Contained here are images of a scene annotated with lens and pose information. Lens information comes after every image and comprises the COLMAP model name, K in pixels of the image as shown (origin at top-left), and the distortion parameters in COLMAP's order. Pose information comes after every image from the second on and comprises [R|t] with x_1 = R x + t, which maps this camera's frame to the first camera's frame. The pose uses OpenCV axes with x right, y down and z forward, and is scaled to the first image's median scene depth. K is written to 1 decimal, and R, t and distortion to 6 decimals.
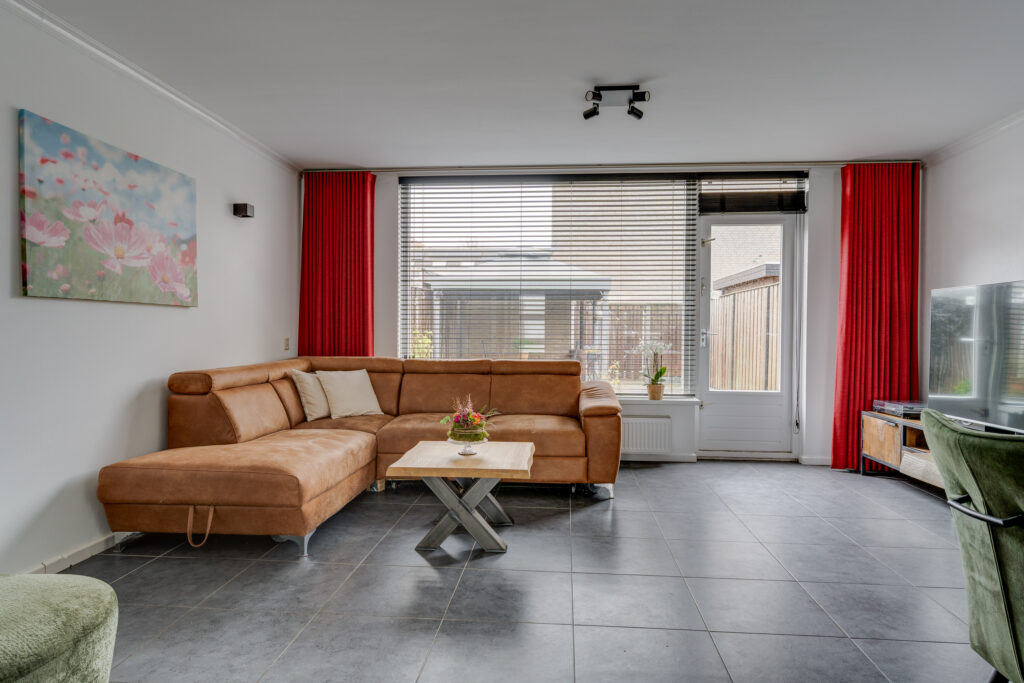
lens RADIAL K [[606.2, 0, 518.1], [0, 606.2, 341.6], [0, 0, 1]] dist [0.000782, 0.000518]
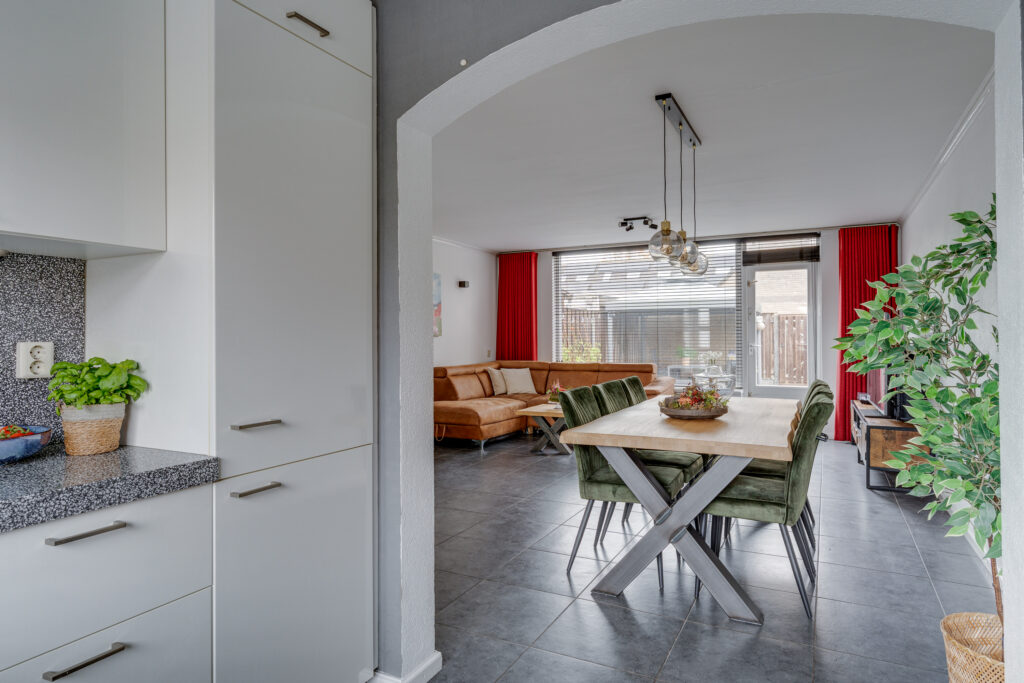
lens RADIAL K [[606.2, 0, 520.7], [0, 606.2, 339.0], [0, 0, 1]] dist [0.000782, 0.000518]
pose [[0.926751, -0.008684, -0.375577, 0.457200], [0.003355, 0.999884, -0.014840, -0.014548], [0.375662, 0.012493, 0.926672, -0.749298]]
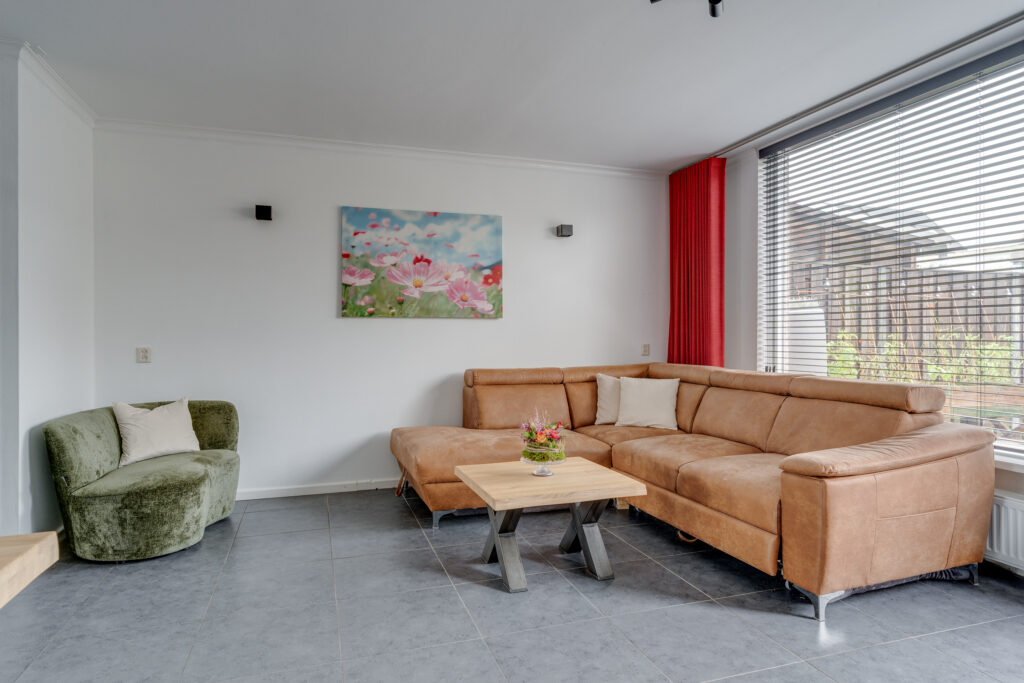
lens RADIAL K [[606.2, 0, 516.2], [0, 606.2, 339.9], [0, 0, 1]] dist [0.000782, 0.000518]
pose [[0.387451, -0.002545, -0.921887, 0.586864], [-0.012337, 0.999892, -0.007945, -0.002669], [0.921808, 0.014452, 0.387378, 0.507456]]
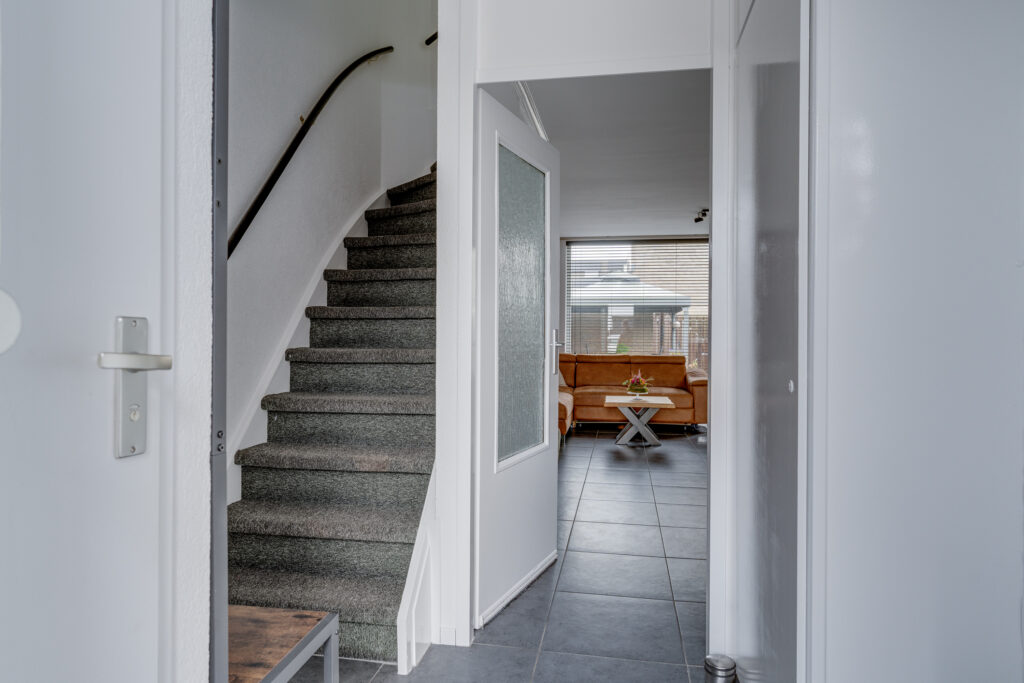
lens RADIAL K [[606.2, 0, 520.5], [0, 606.2, 341.0], [0, 0, 1]] dist [0.000782, 0.000518]
pose [[0.996009, -0.000246, -0.089252, -0.233163], [-0.000996, 0.999903, -0.013878, 0.018521], [0.089247, 0.013911, 0.995912, -0.809813]]
